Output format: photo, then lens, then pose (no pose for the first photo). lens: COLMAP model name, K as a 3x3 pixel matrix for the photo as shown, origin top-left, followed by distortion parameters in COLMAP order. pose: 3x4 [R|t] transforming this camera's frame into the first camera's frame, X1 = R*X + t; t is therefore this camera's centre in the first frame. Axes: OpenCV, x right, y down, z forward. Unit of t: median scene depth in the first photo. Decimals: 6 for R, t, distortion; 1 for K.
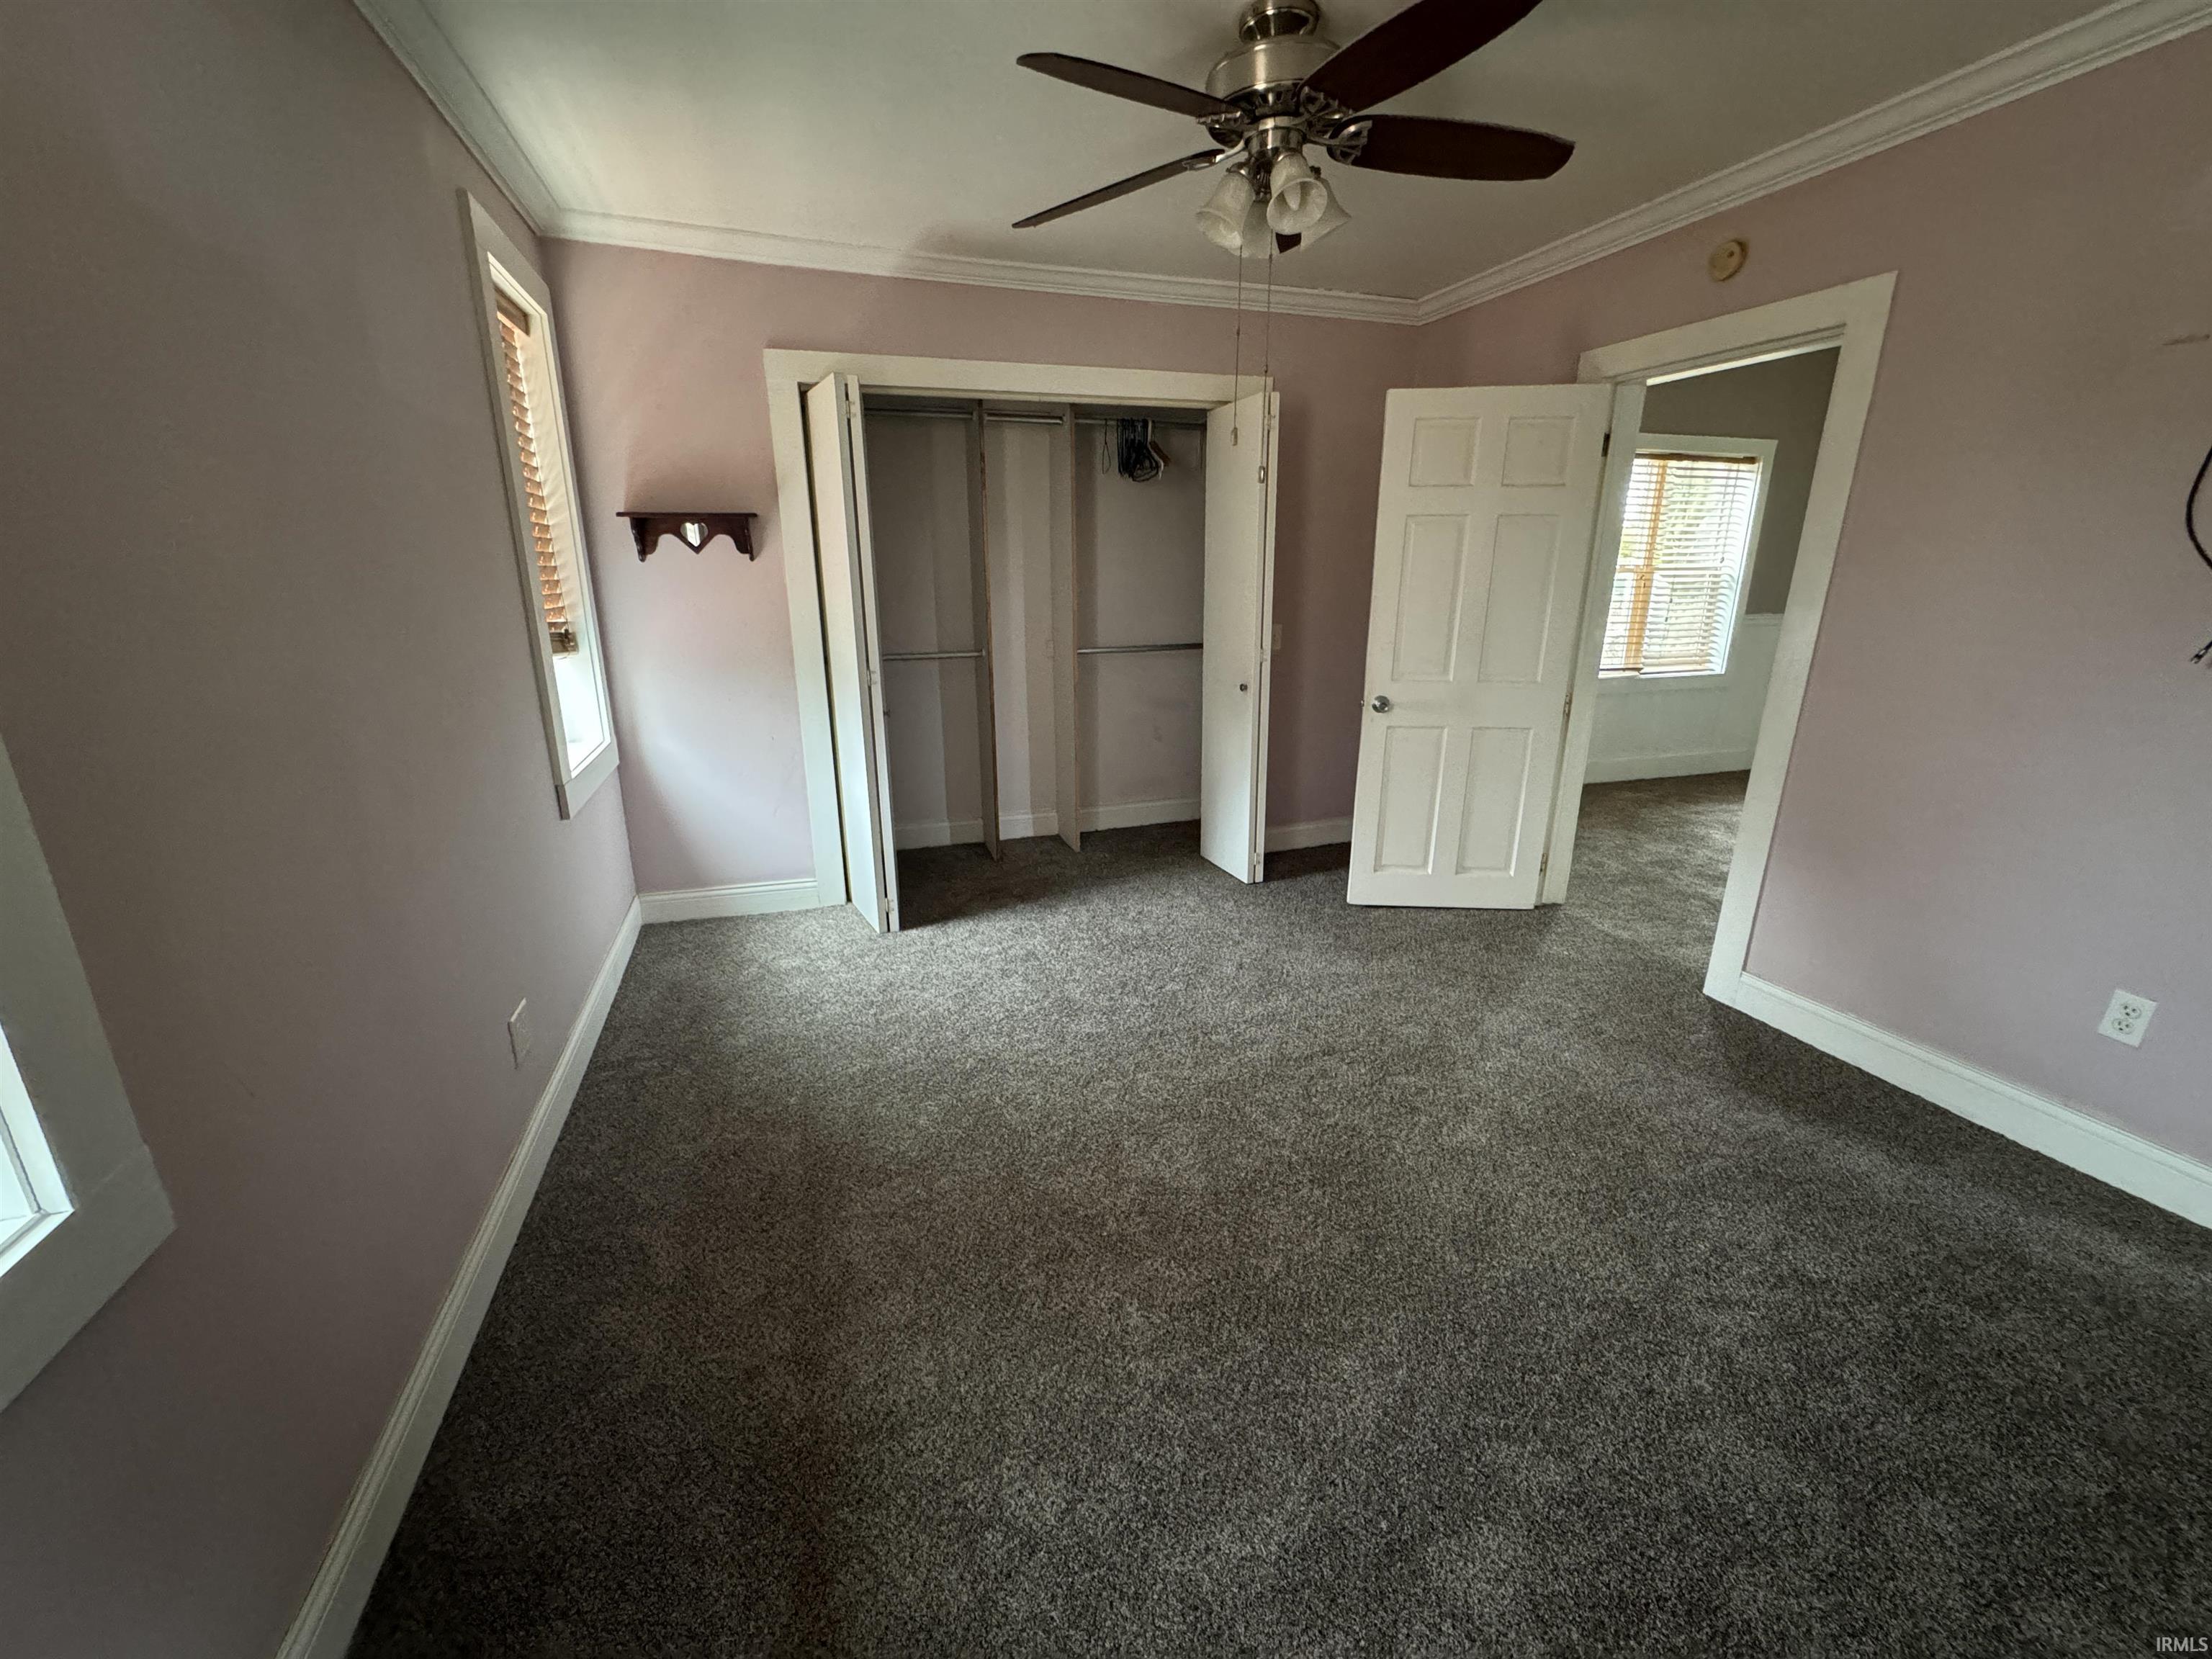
lens RADIAL K [[883.5, 0, 1116.4], [0, 883.5, 831.5], [0, 0, 1]] dist [-0.001829, 0.000236]
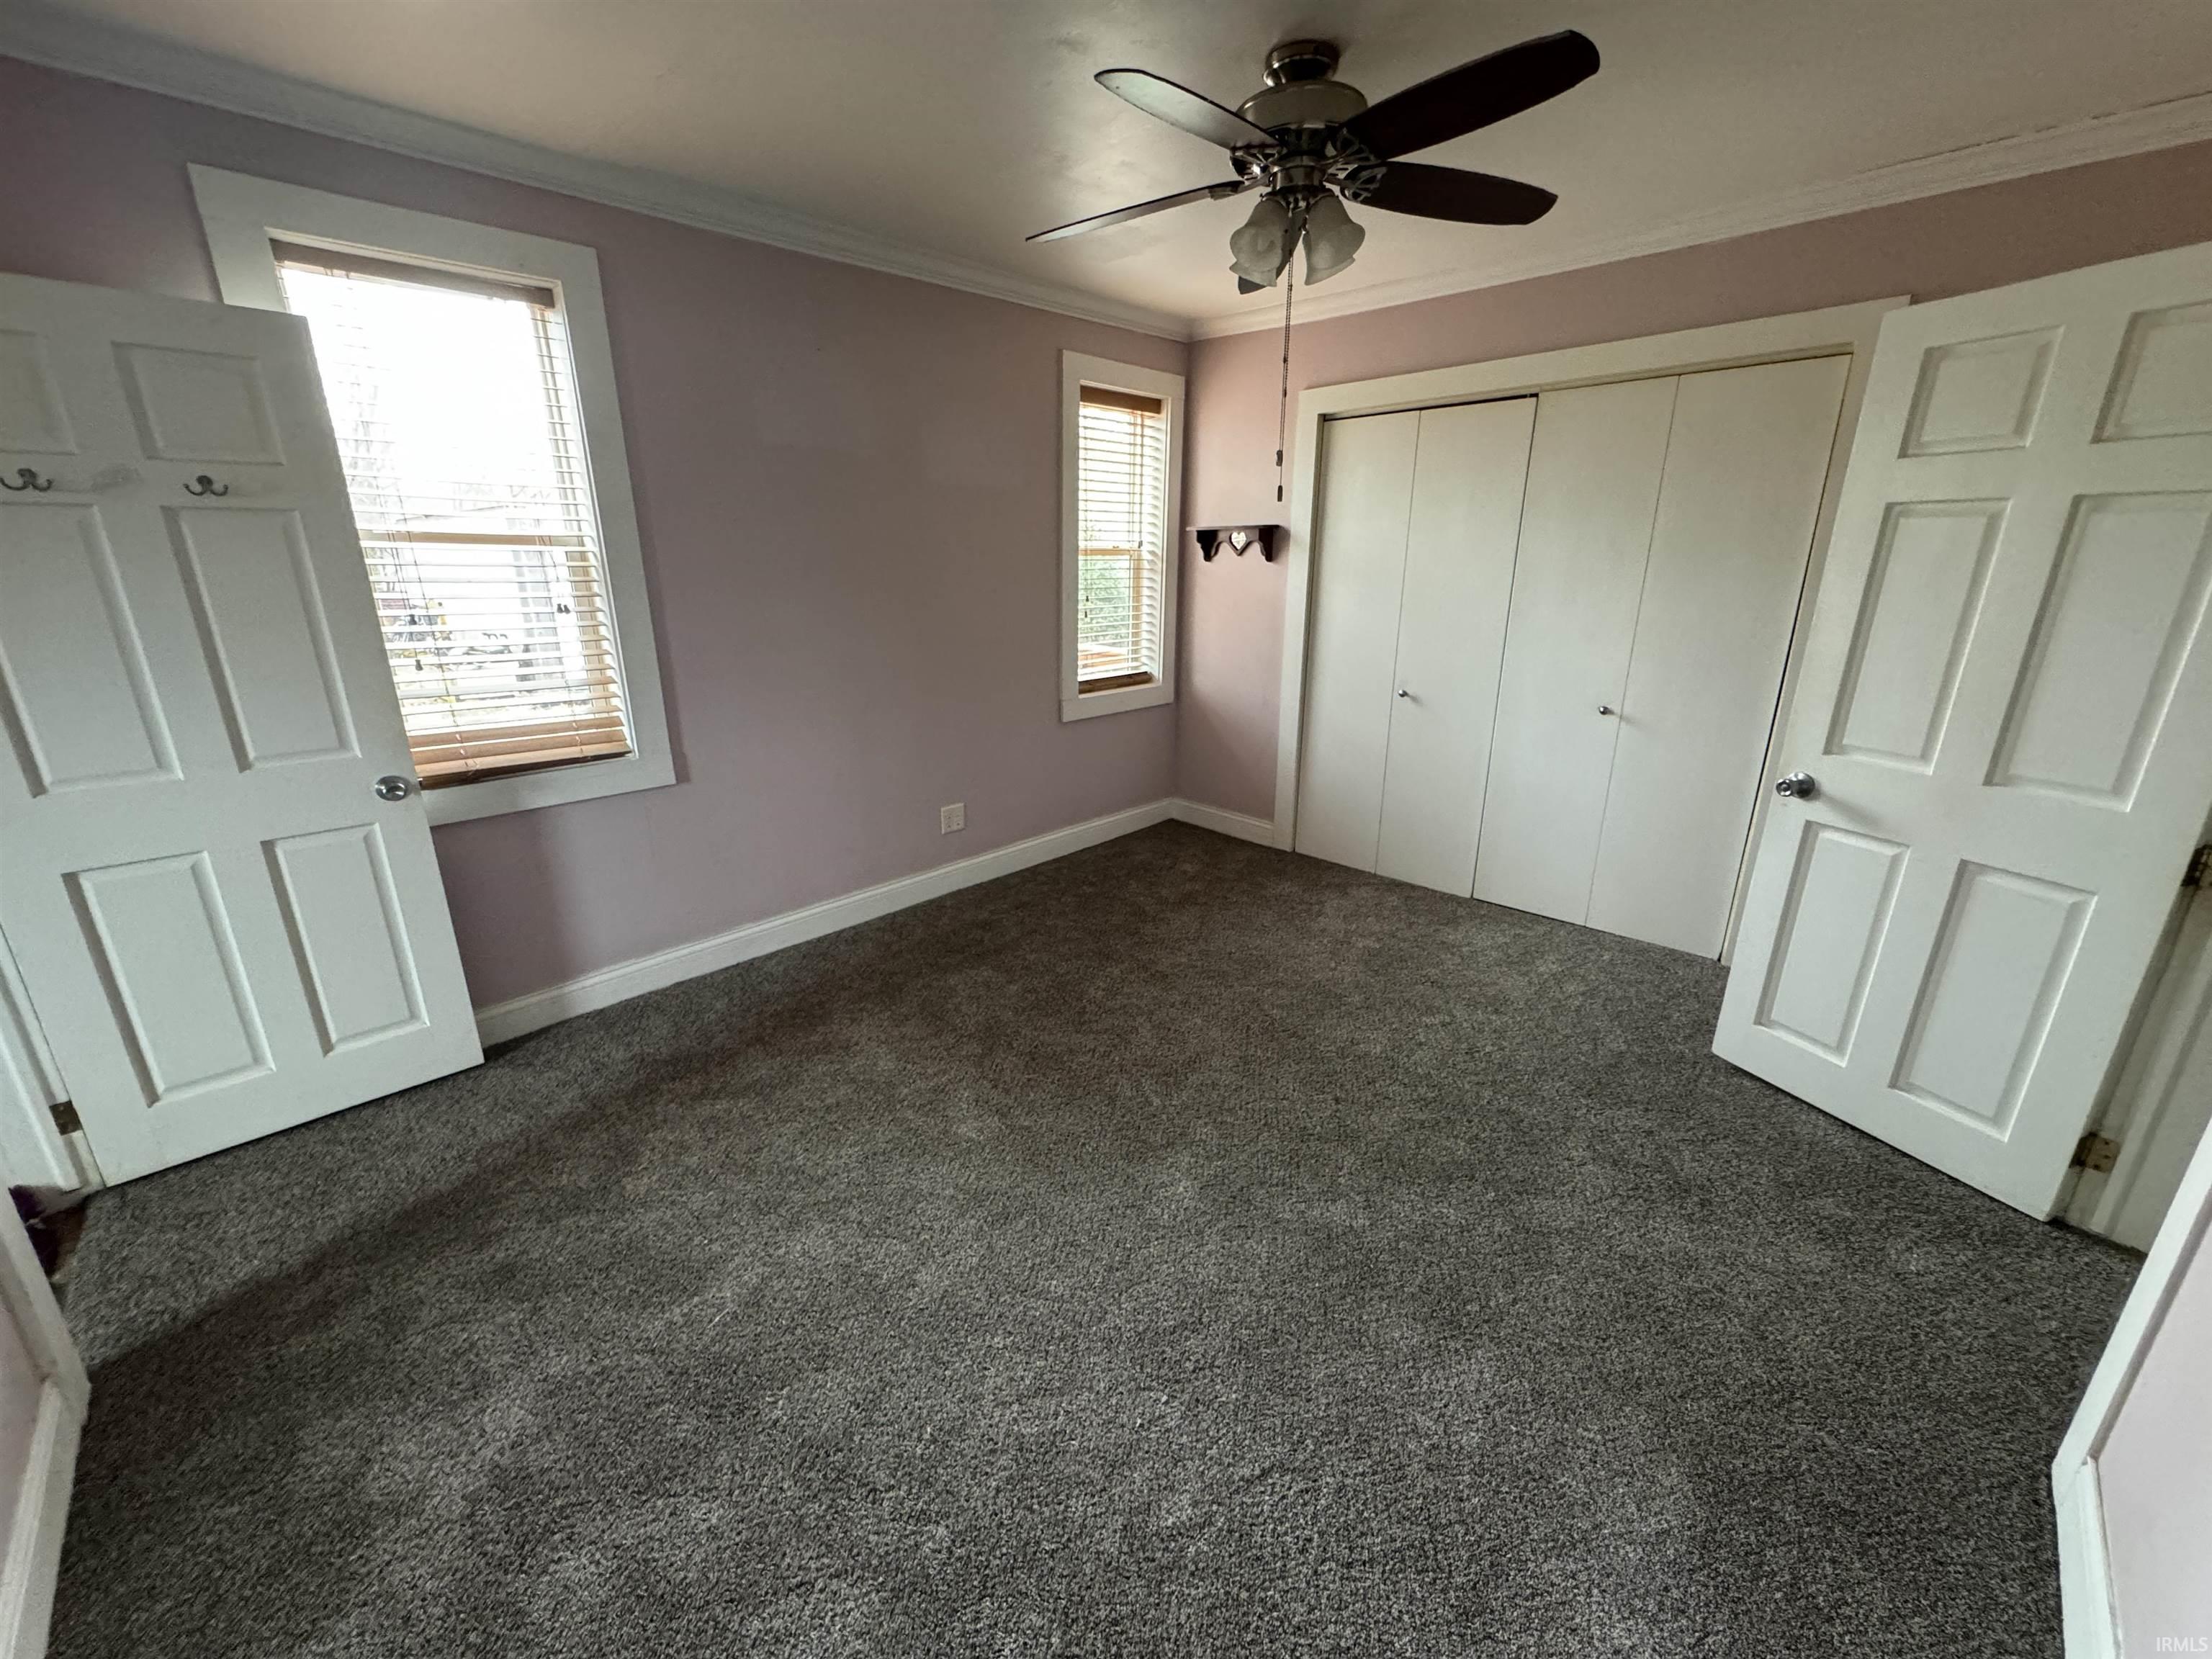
lens RADIAL K [[883.5, 0, 1118.5], [0, 883.5, 842.5], [0, 0, 1]] dist [-0.001829, 0.000236]
pose [[0.468984, 0.280416, -0.837509, 0.650576], [-0.264838, 0.949273, 0.169534, -0.080946], [0.842565, 0.142295, 0.519459, 0.211980]]
